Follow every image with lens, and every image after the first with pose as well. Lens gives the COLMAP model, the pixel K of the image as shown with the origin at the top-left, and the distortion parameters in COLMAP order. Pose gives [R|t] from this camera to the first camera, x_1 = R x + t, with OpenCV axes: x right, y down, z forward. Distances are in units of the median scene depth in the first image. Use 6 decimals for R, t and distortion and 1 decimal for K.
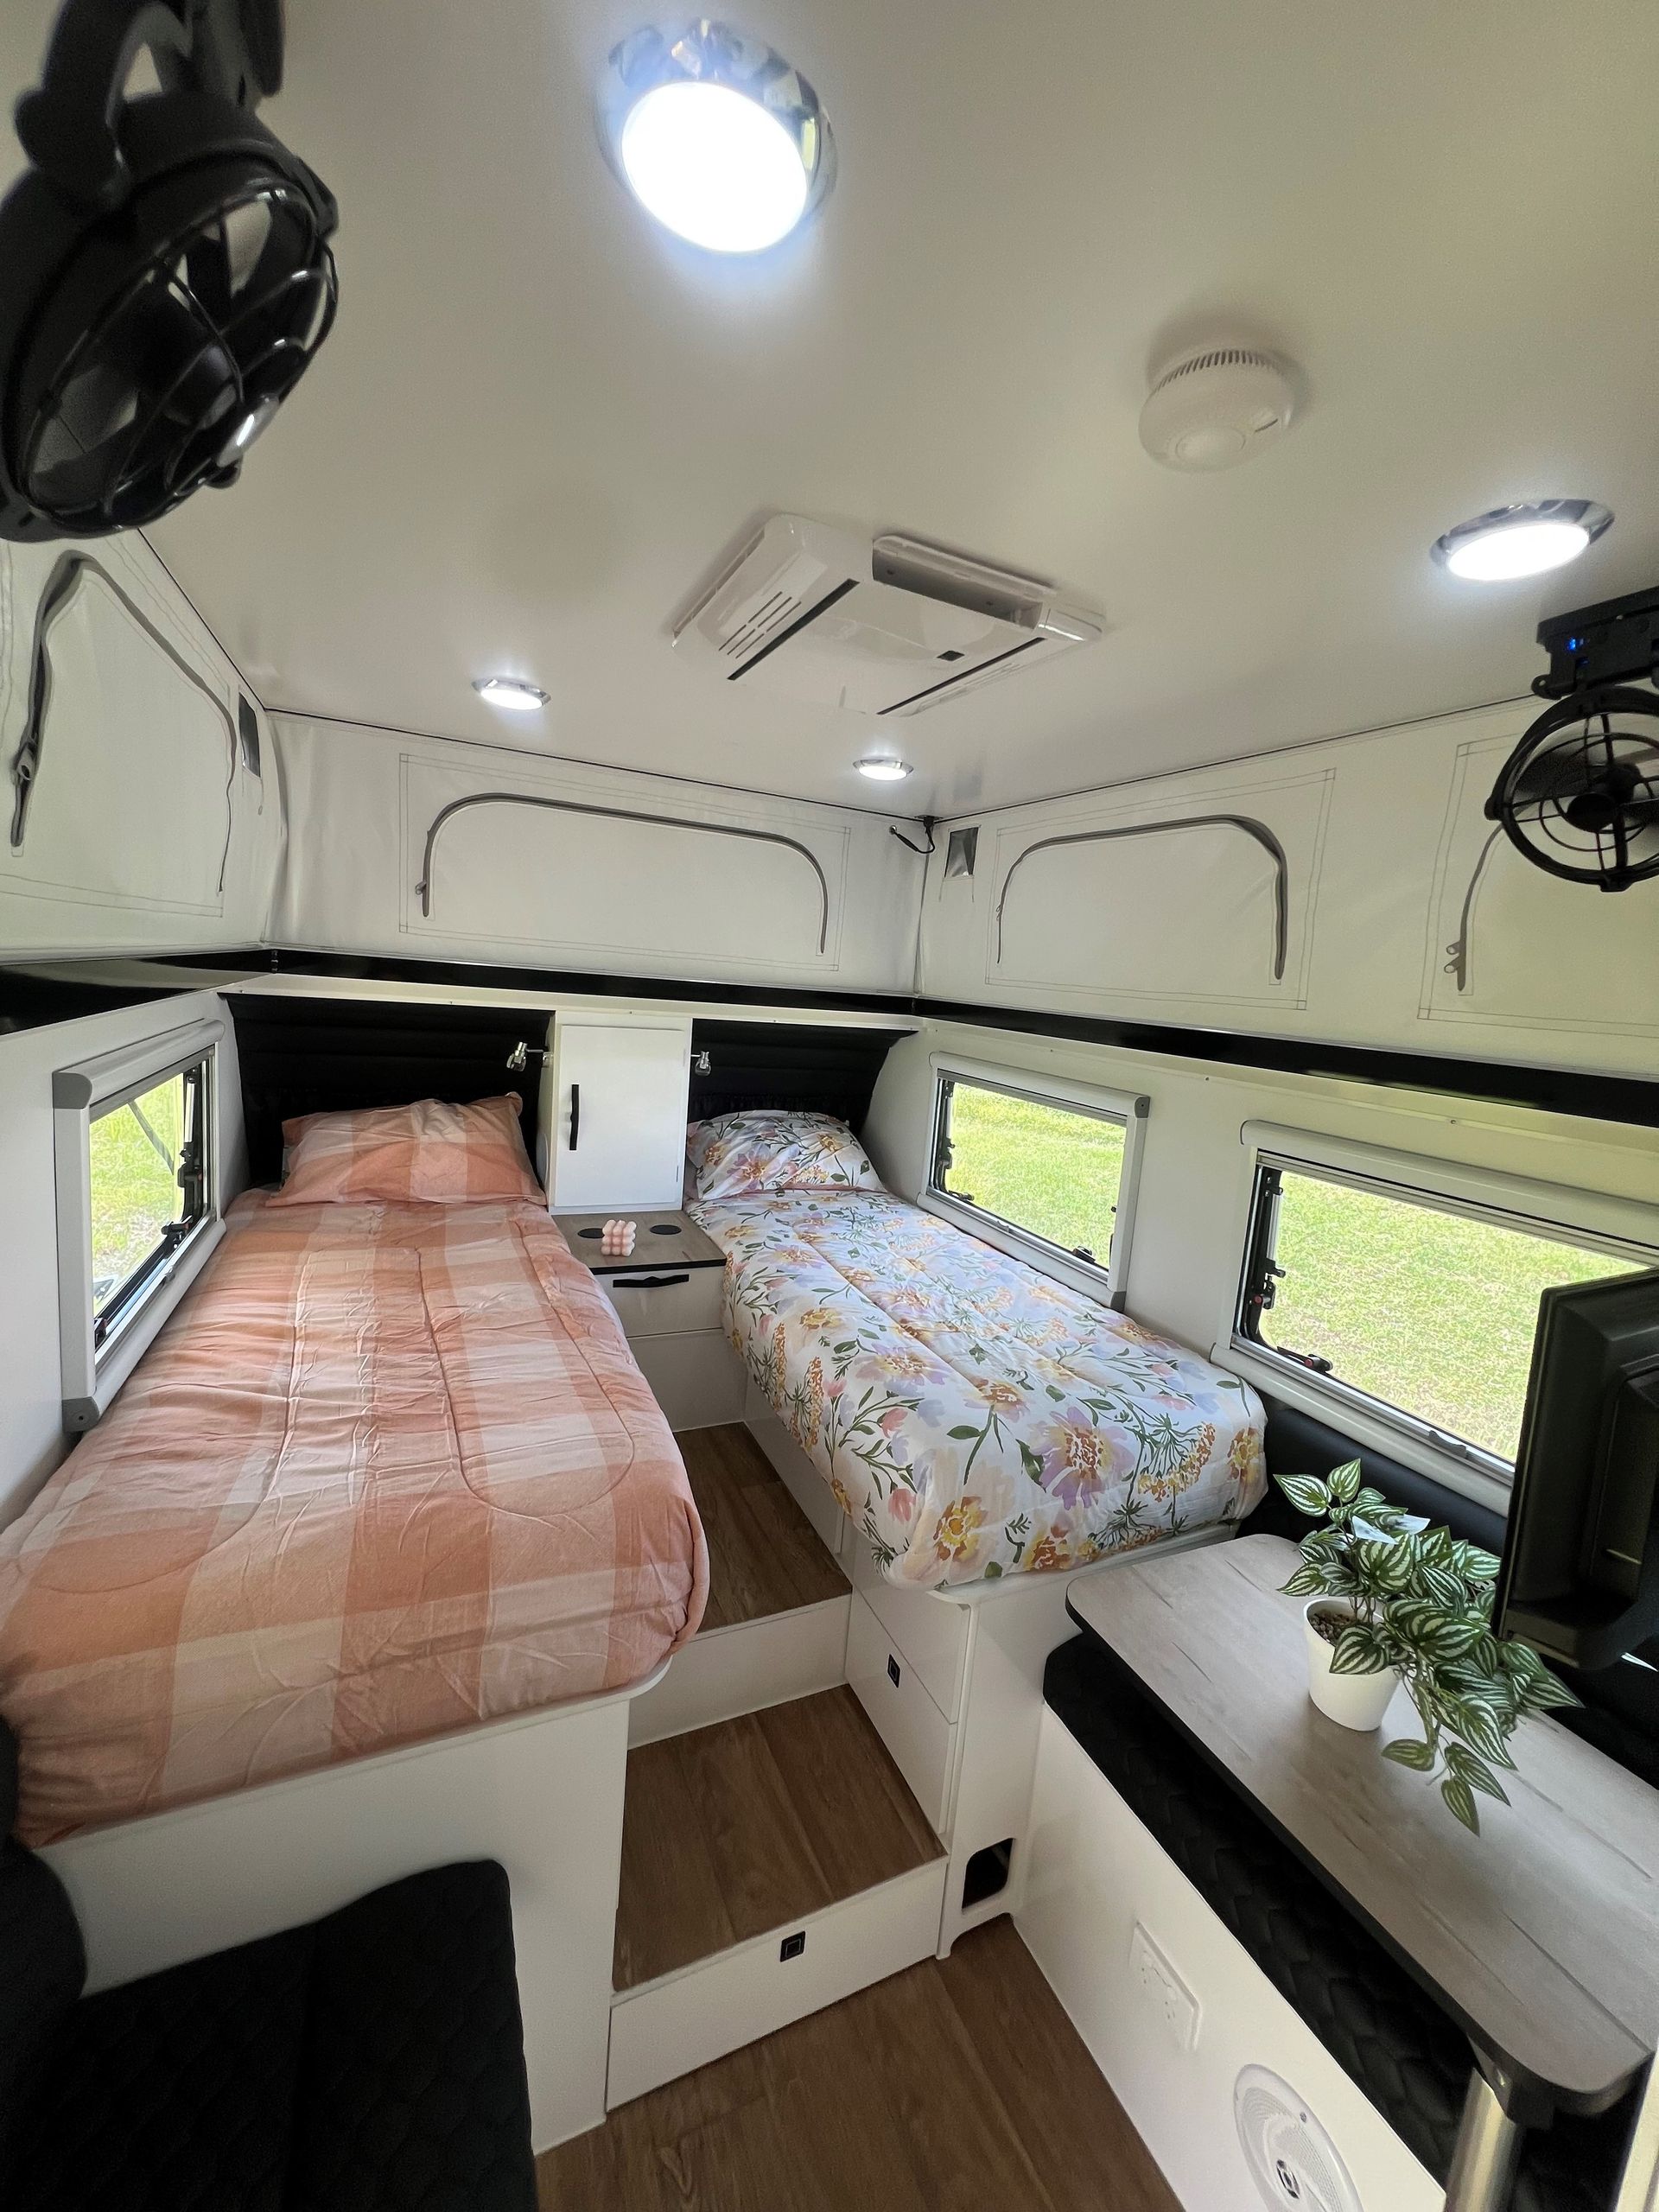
lens RADIAL K [[885.1, 0, 840.8], [0, 885.1, 1102.2], [0, 0, 1]] dist [0.000733, -0.000095]
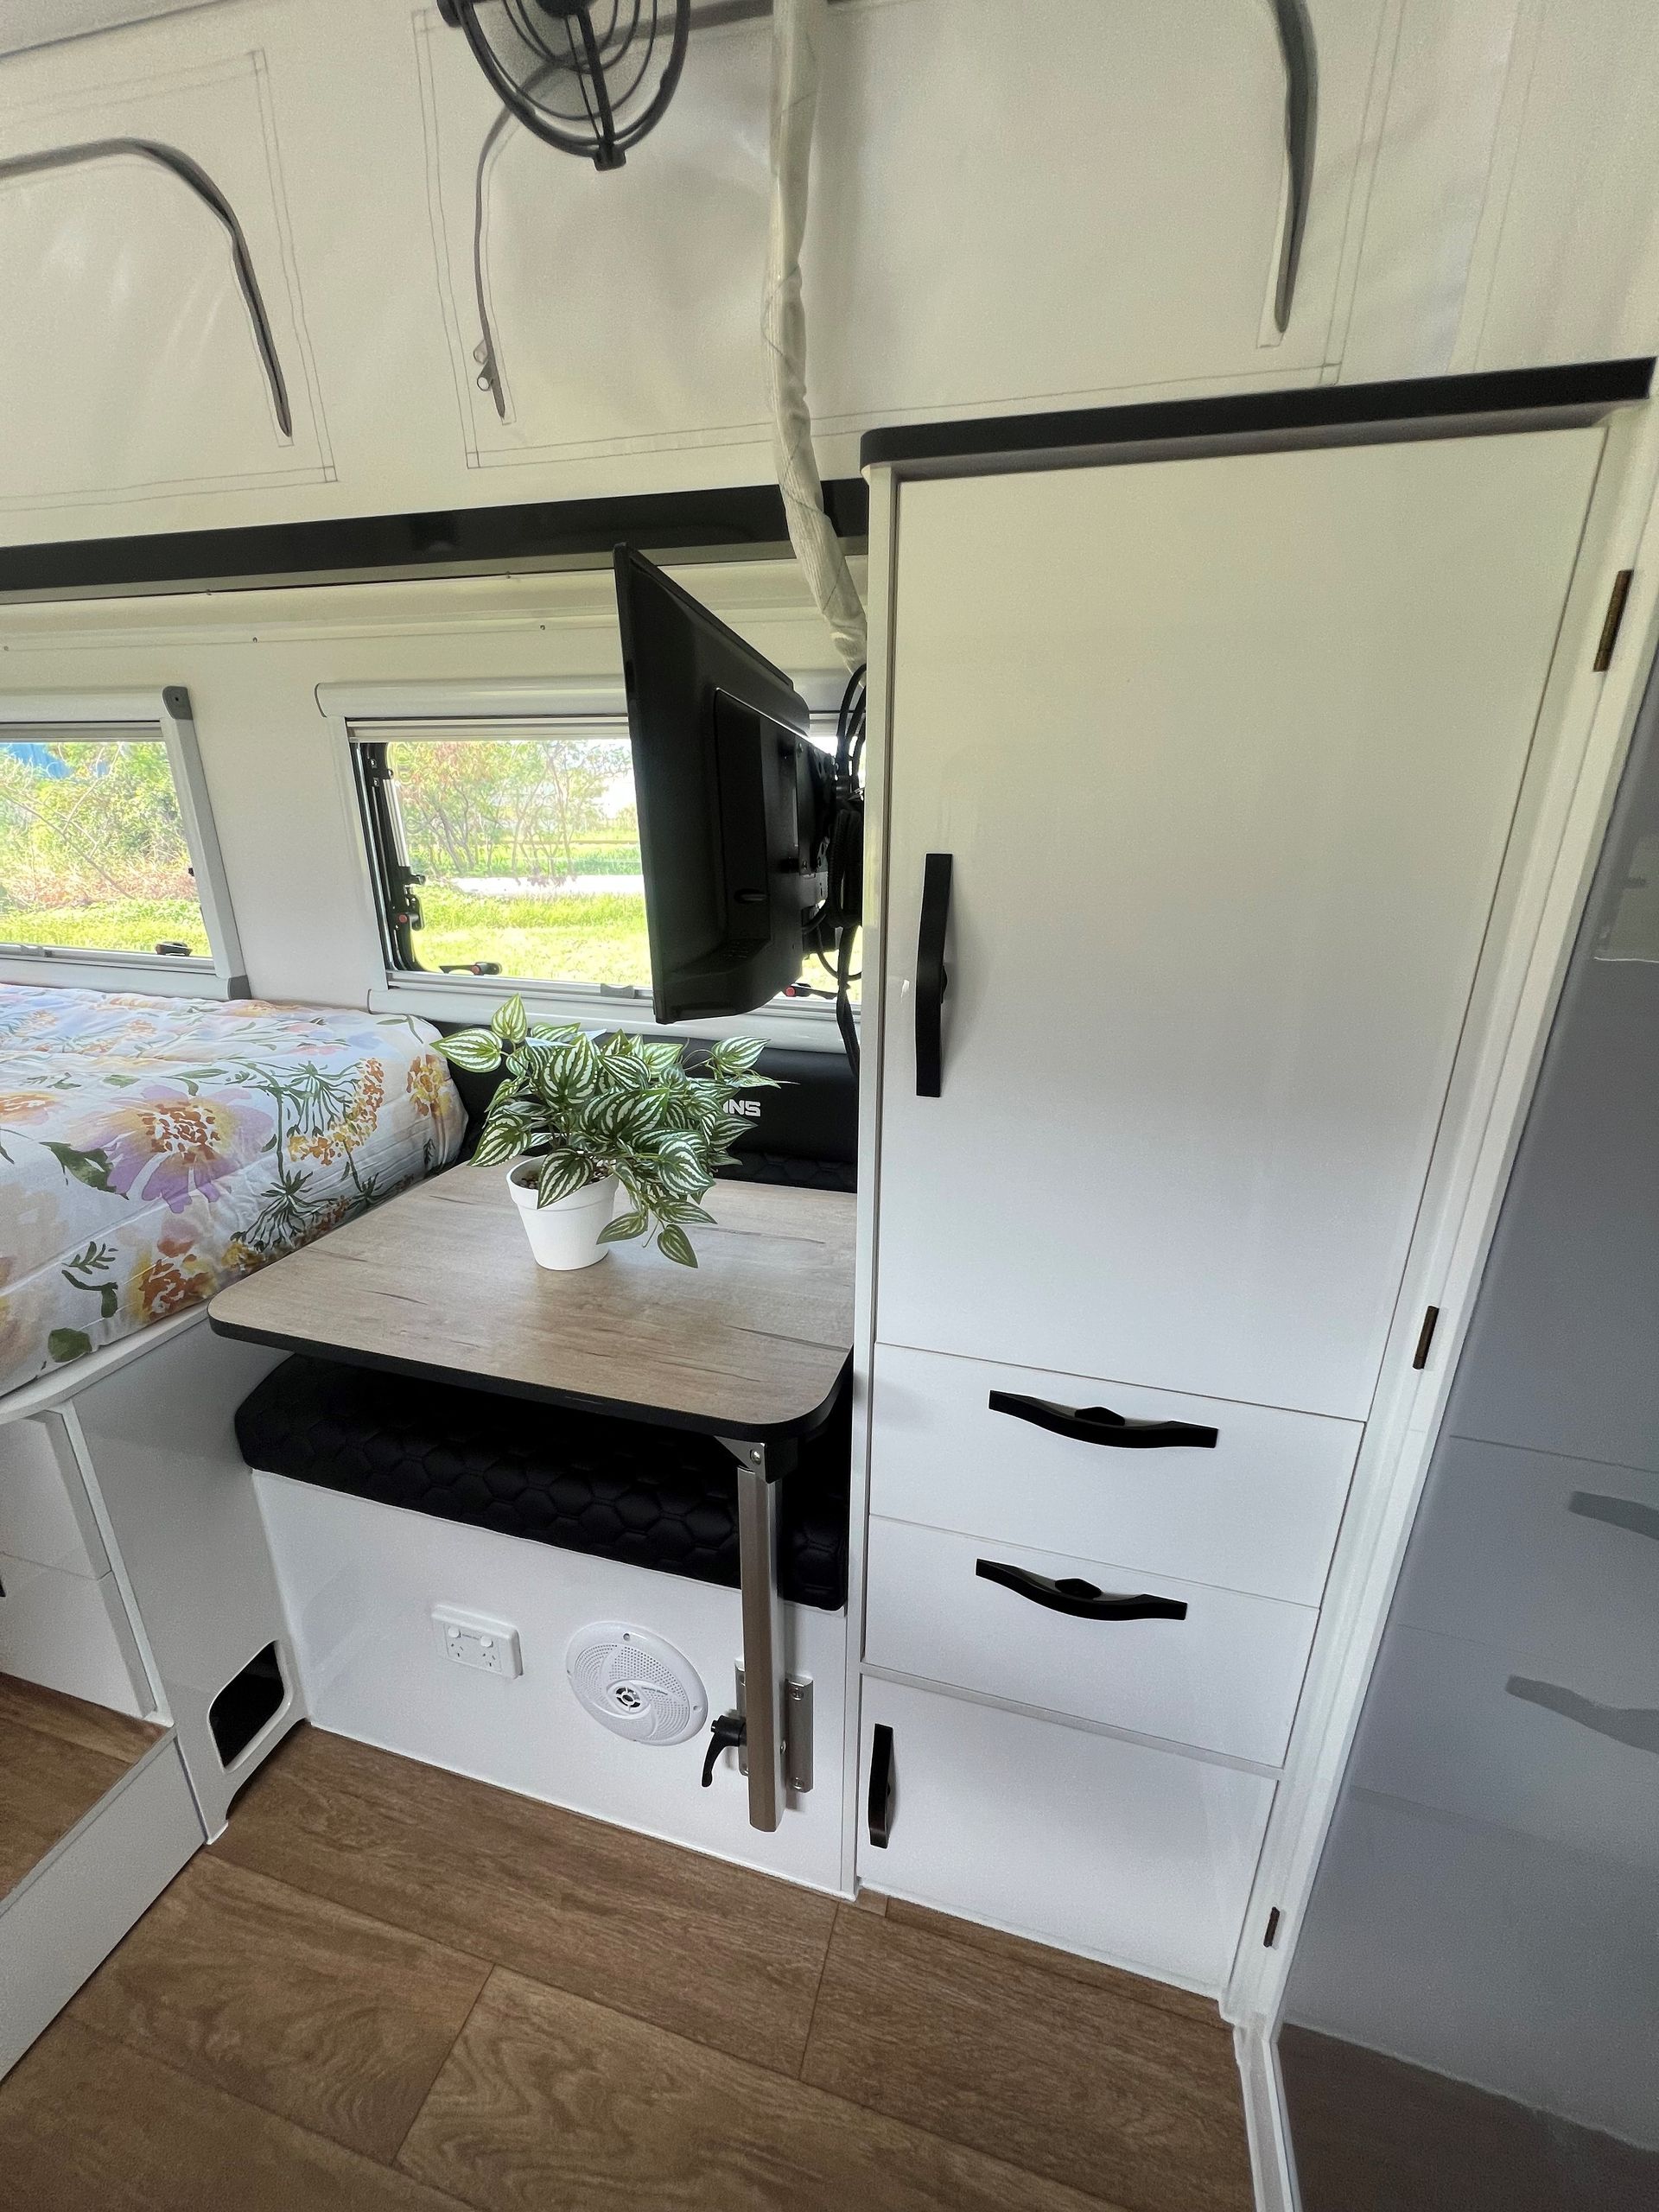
lens RADIAL K [[885.1, 0, 845.1], [0, 885.1, 1102.6], [0, 0, 1]] dist [0.000733, -0.000095]
pose [[0.642858, -0.312660, 0.699269, 0.127547], [0.144549, 0.946017, 0.290100, 0.241382], [-0.752223, -0.085414, 0.653349, 0.167702]]
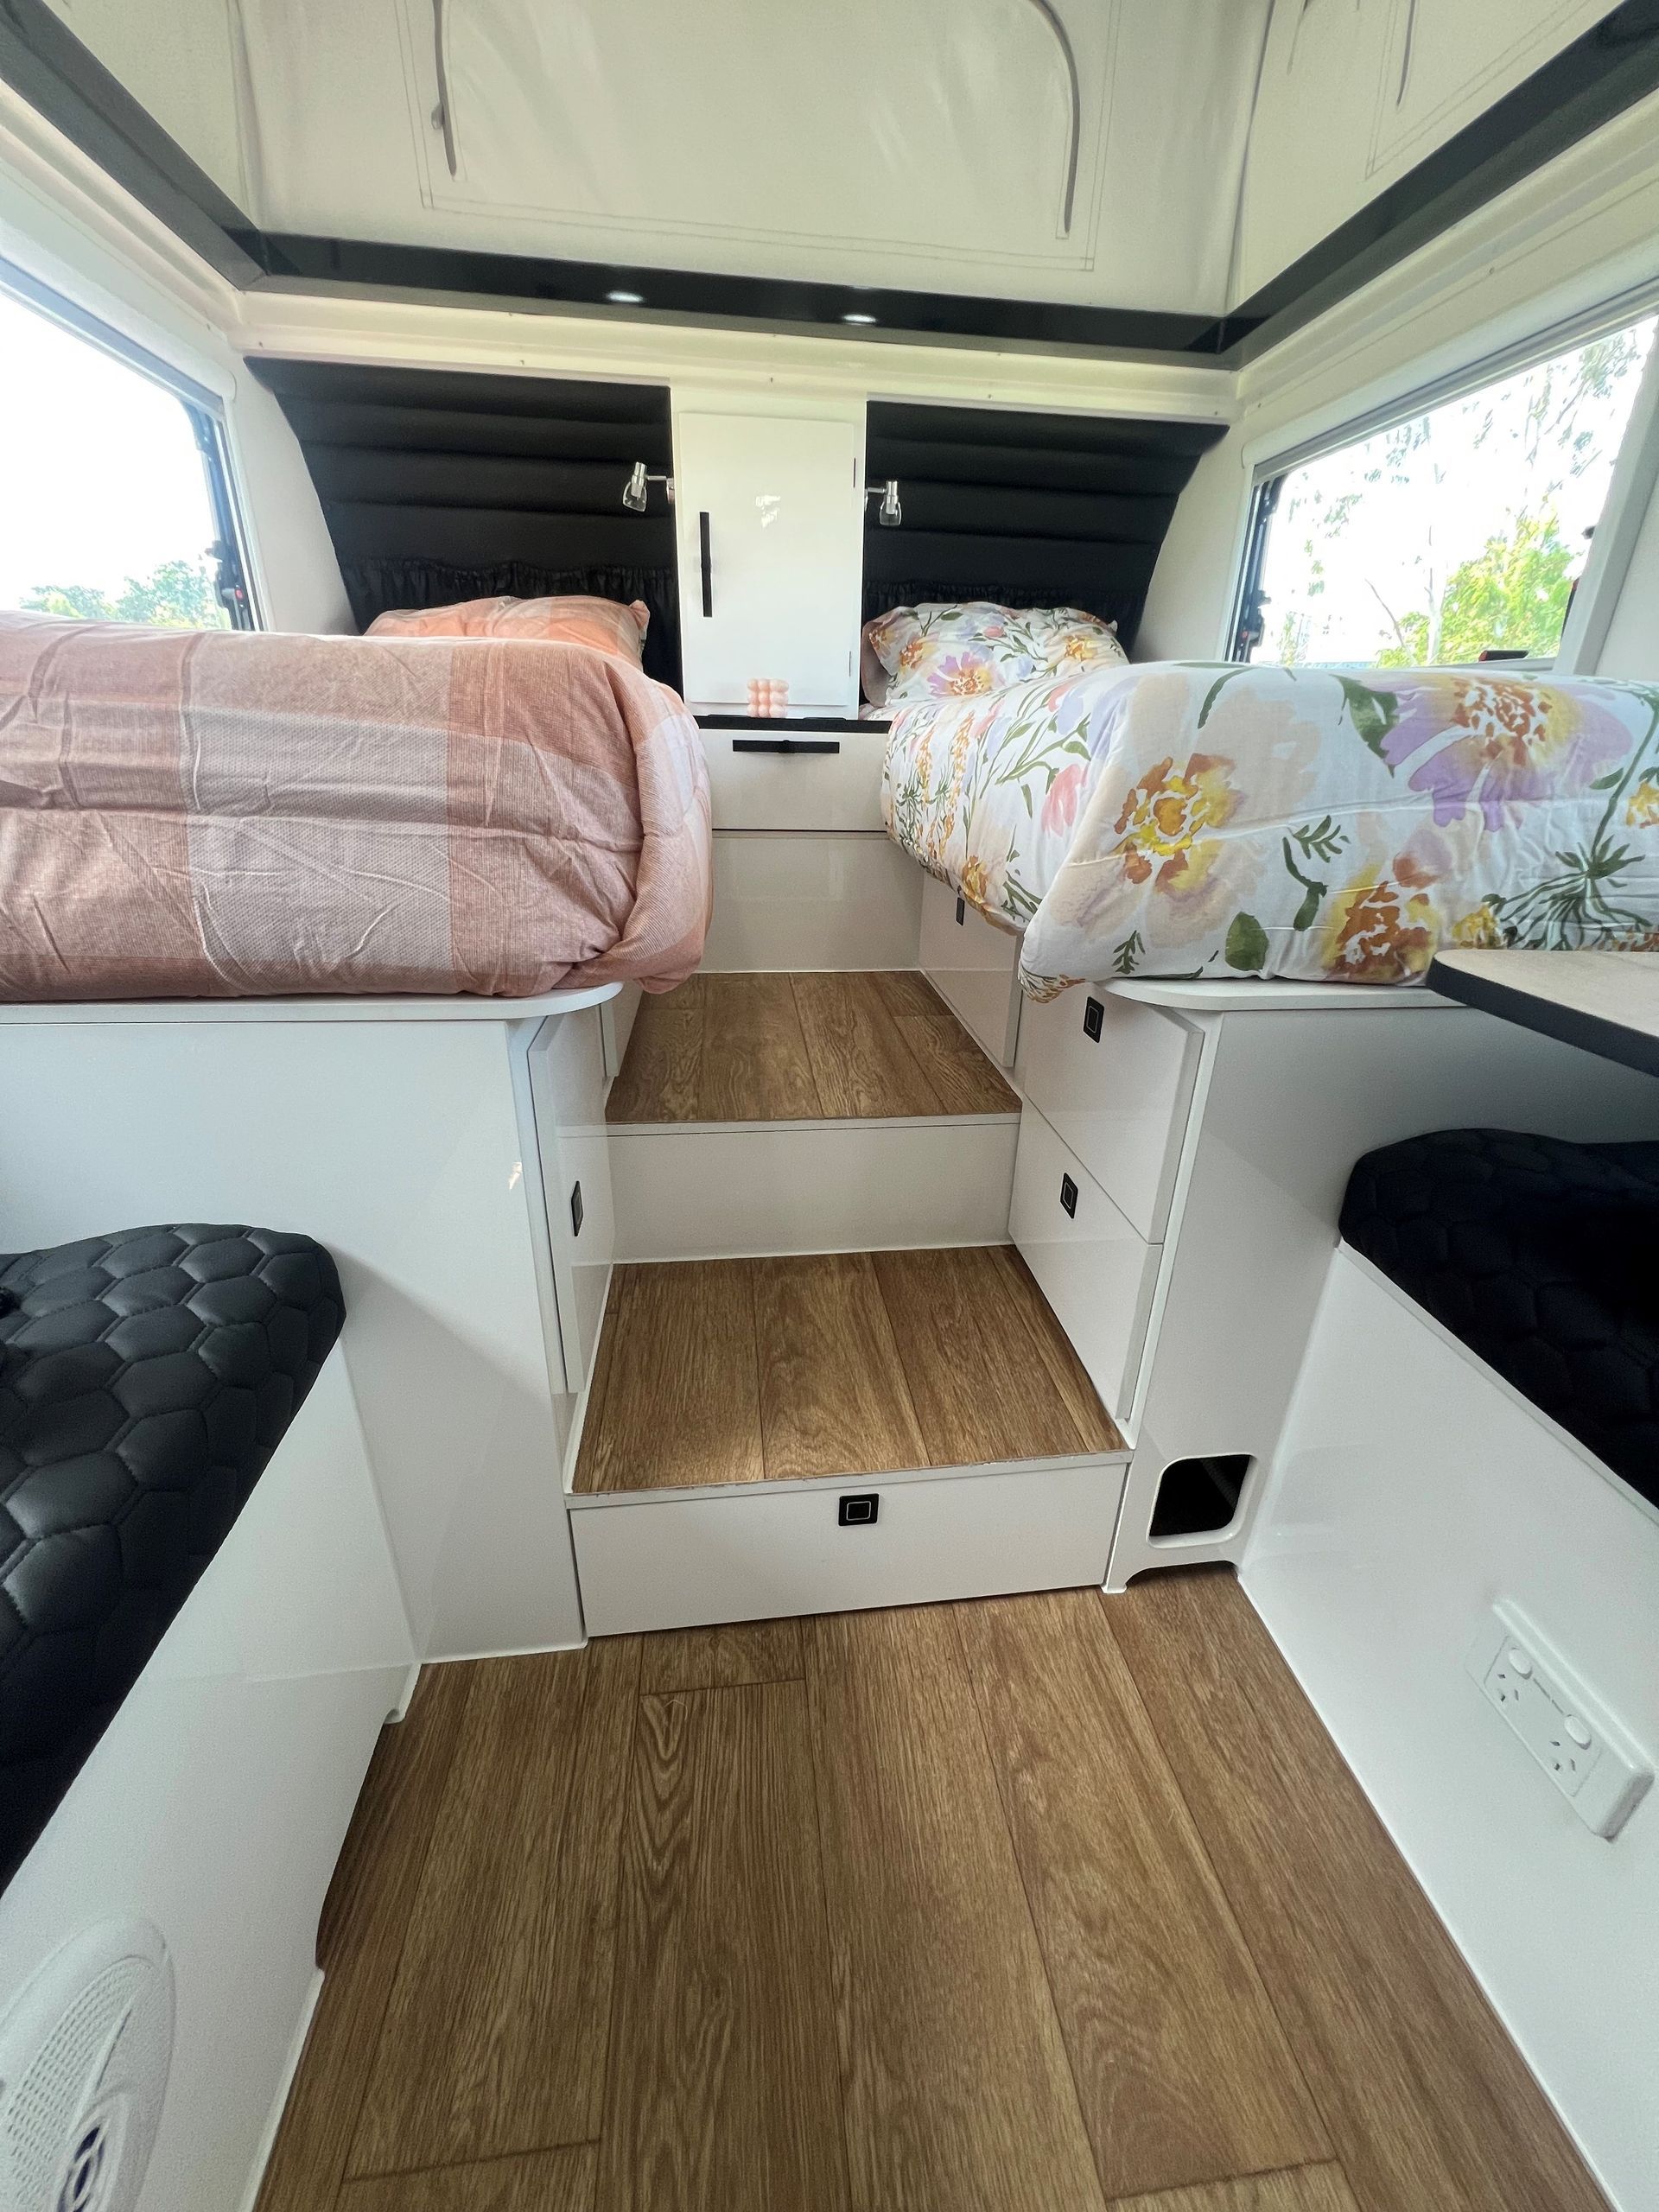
lens RADIAL K [[885.1, 0, 837.5], [0, 885.1, 1095.9], [0, 0, 1]] dist [0.000733, -0.000095]
pose [[0.945930, 0.061893, -0.318411, 0.108364], [0.016793, 0.970967, 0.238624, 0.451942], [0.323935, -0.231069, 0.917427, 0.420191]]
